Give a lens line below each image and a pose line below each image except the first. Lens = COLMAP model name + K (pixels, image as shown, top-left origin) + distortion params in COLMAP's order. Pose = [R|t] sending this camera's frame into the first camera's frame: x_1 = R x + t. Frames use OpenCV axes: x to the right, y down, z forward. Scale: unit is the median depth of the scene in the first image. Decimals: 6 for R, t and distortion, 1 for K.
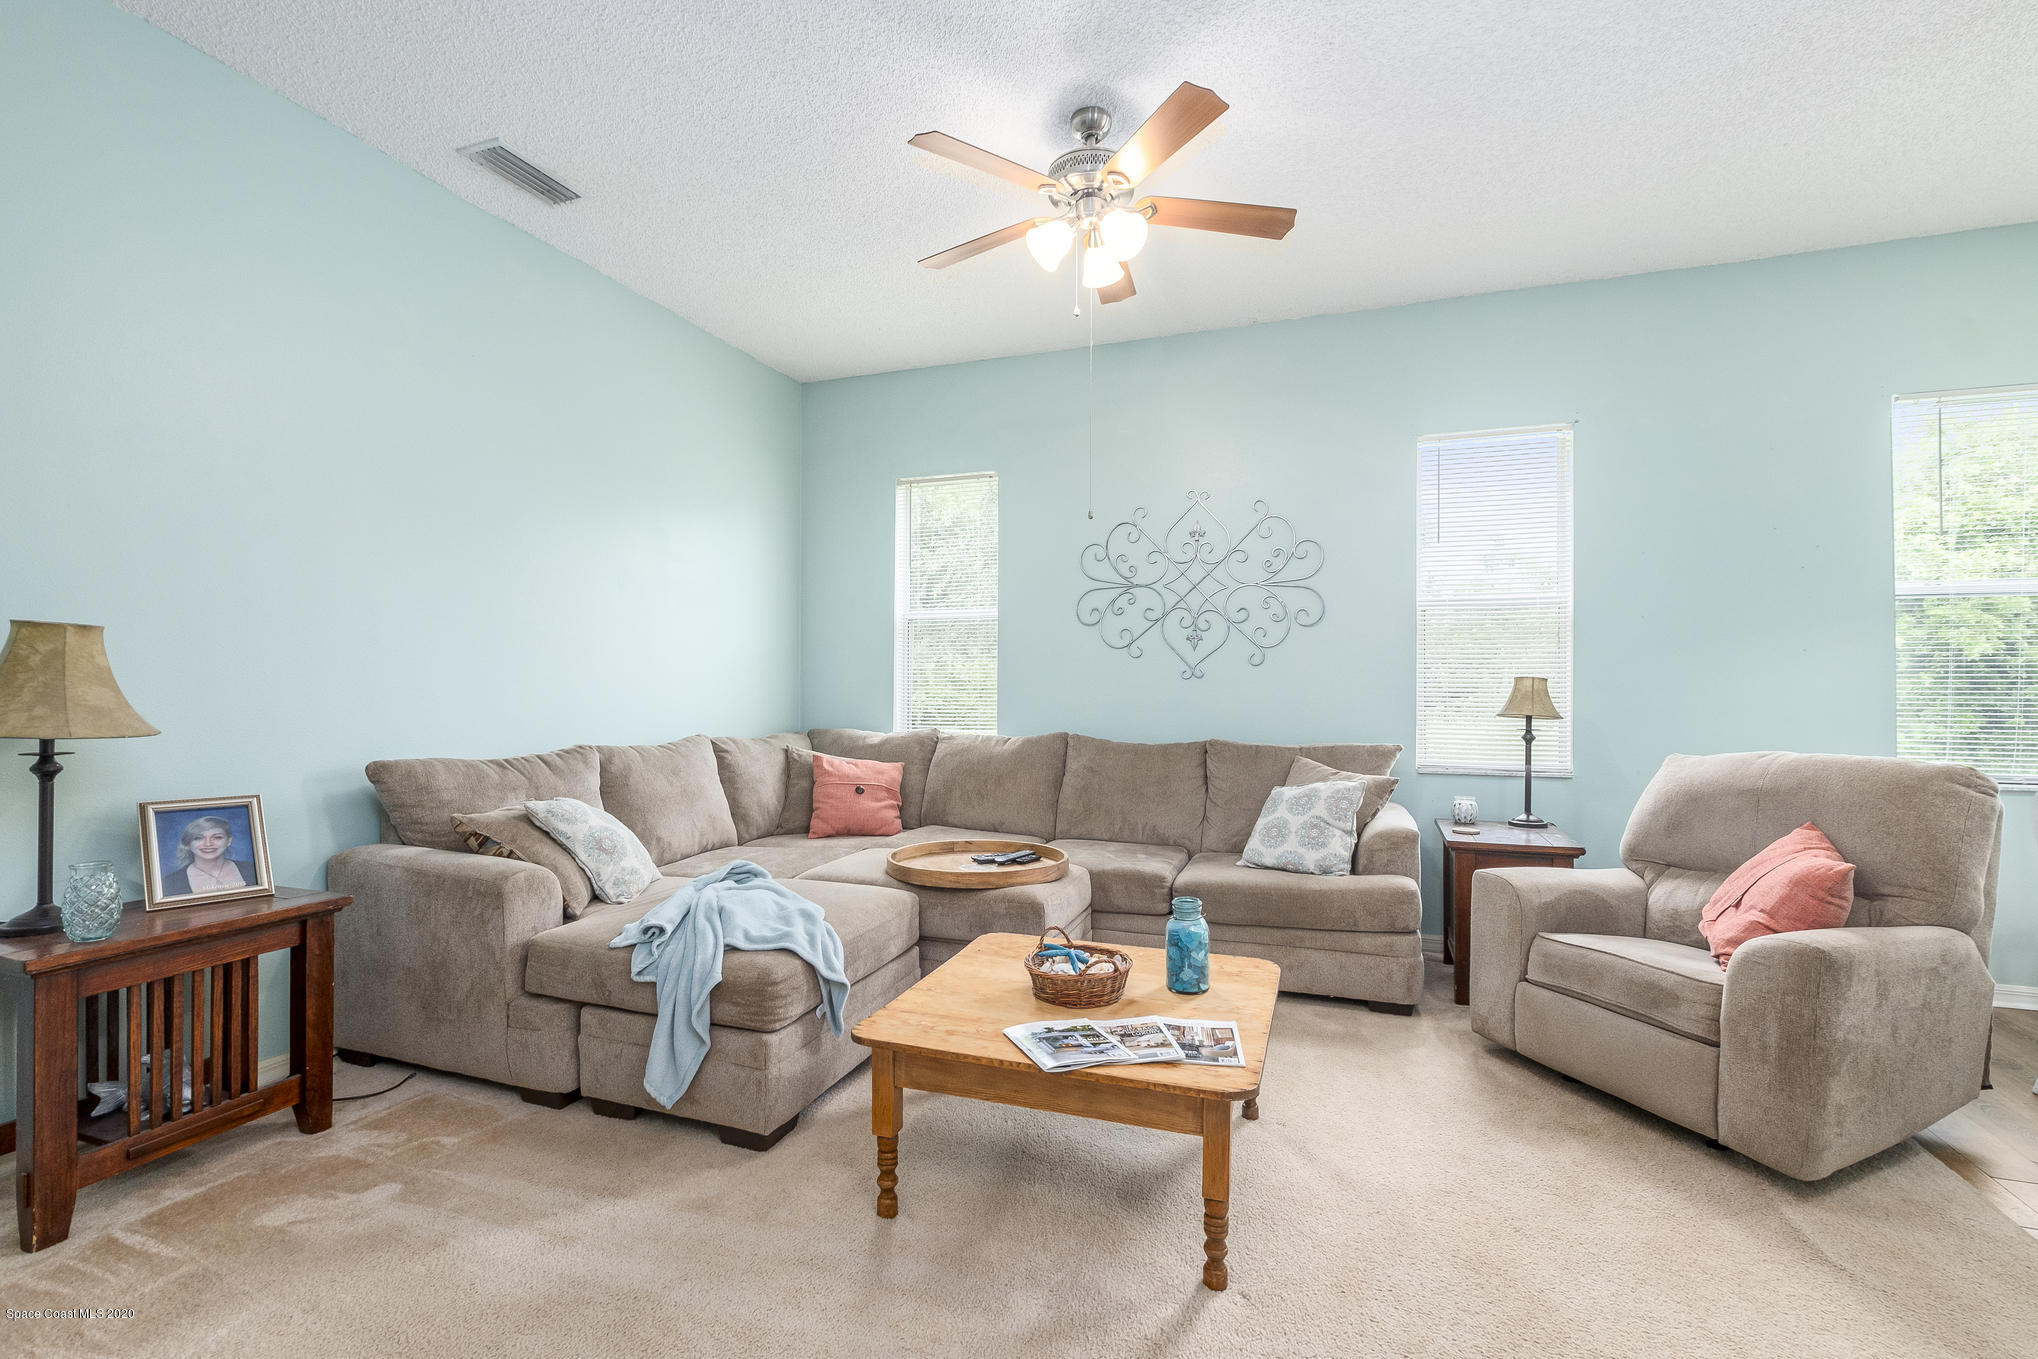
lens RADIAL K [[888.3, 0, 1019.1], [0, 888.3, 689.9], [0, 0, 1]] dist [-0.008281, -0.000319]
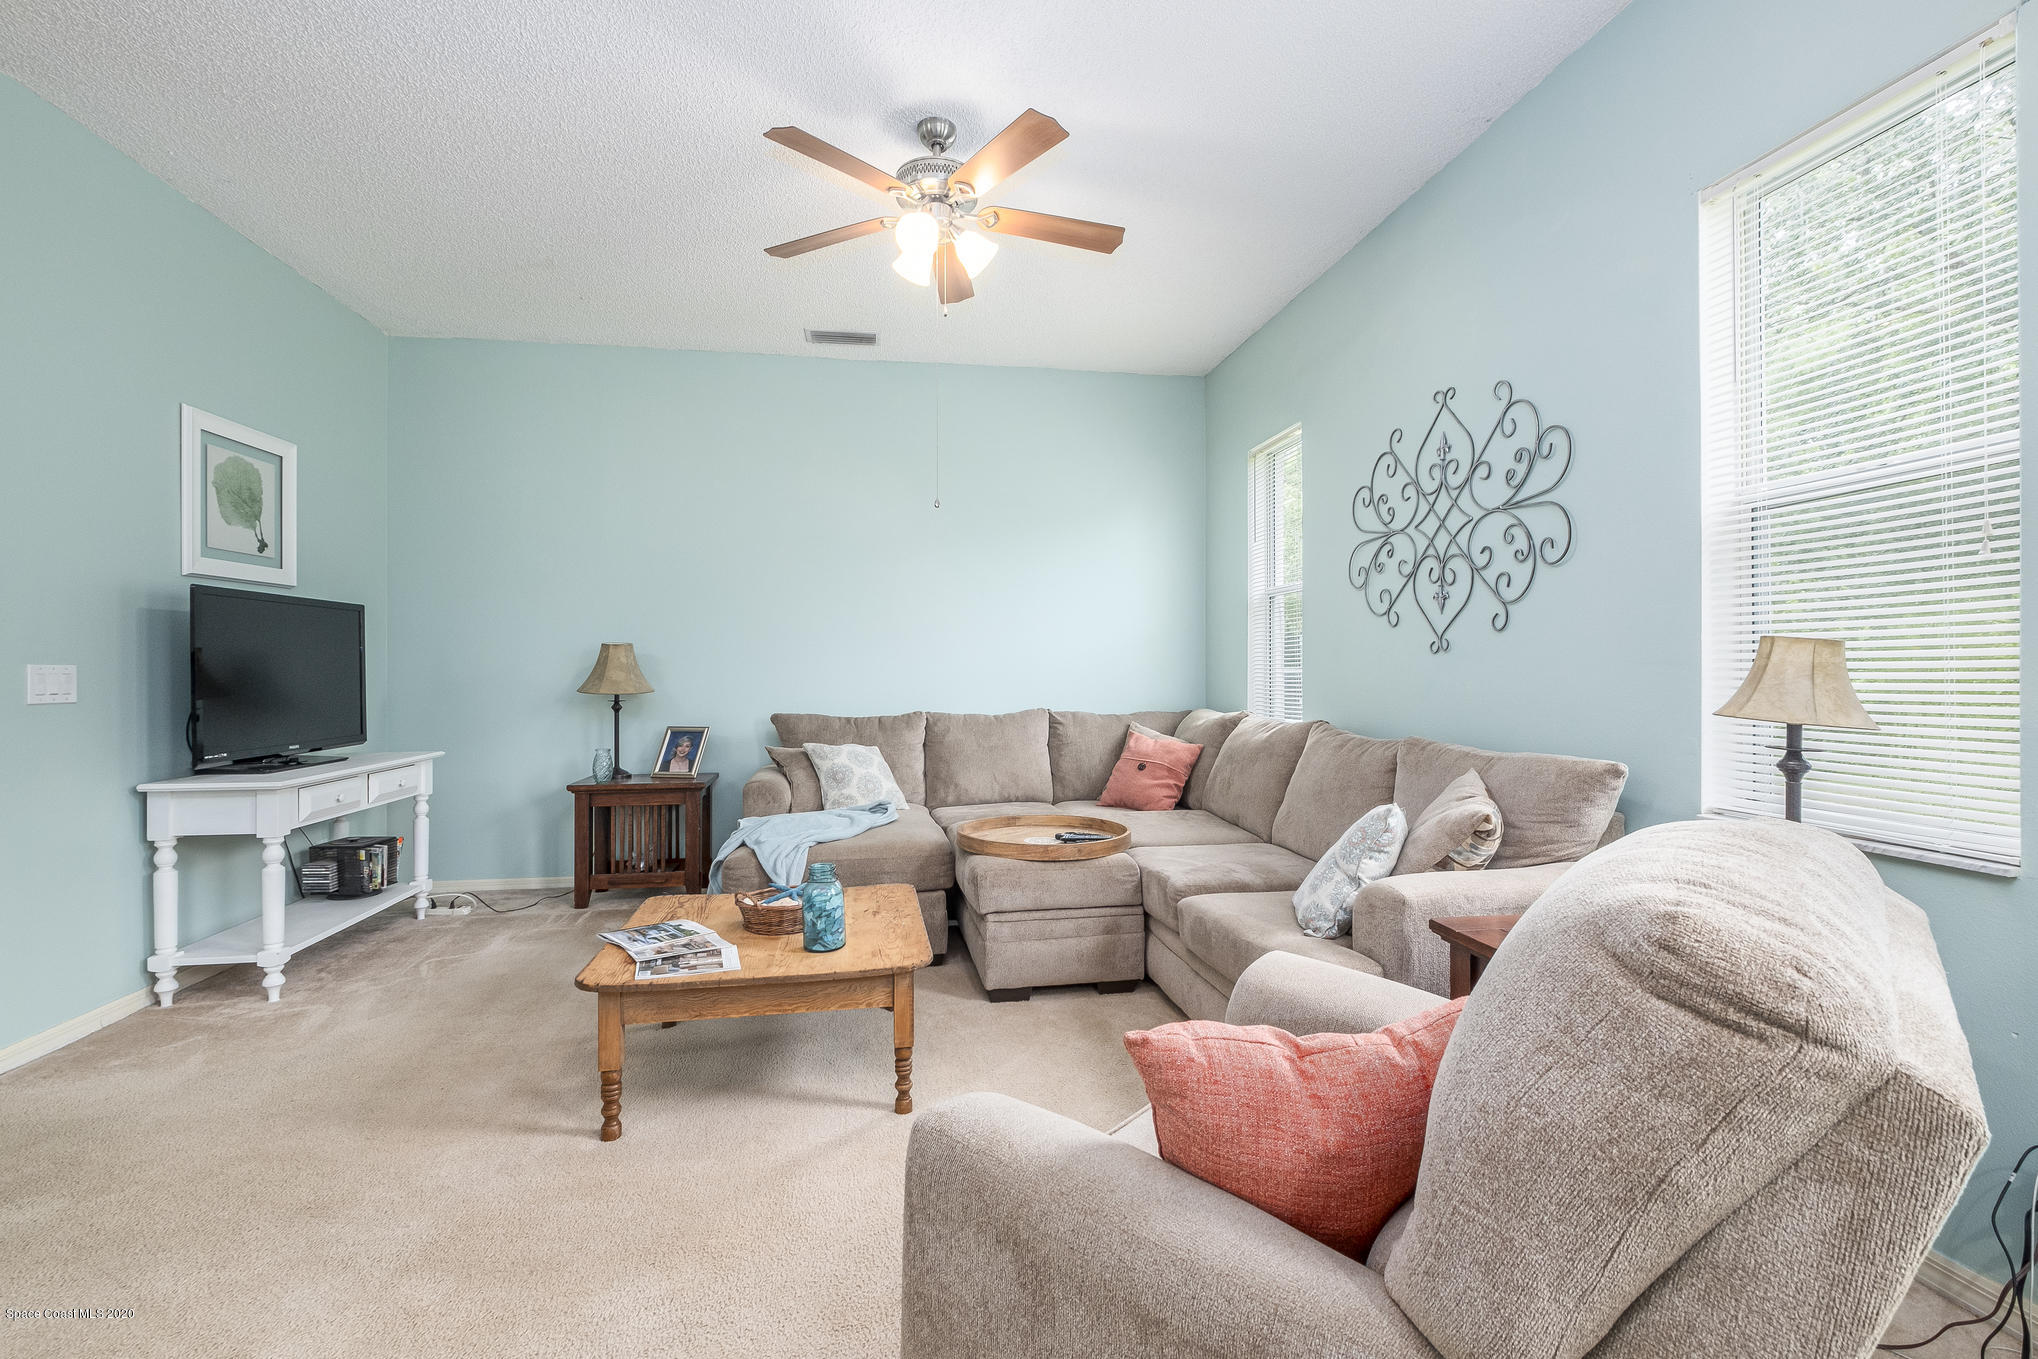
lens RADIAL K [[888.3, 0, 1028.5], [0, 888.3, 666.5], [0, 0, 1]] dist [-0.008281, -0.000319]
pose [[0.497185, -0.009857, -0.867589, 0.671680], [0.004913, 0.999951, -0.008545, 0.003483], [0.867631, -0.000014, 0.497209, 0.366705]]
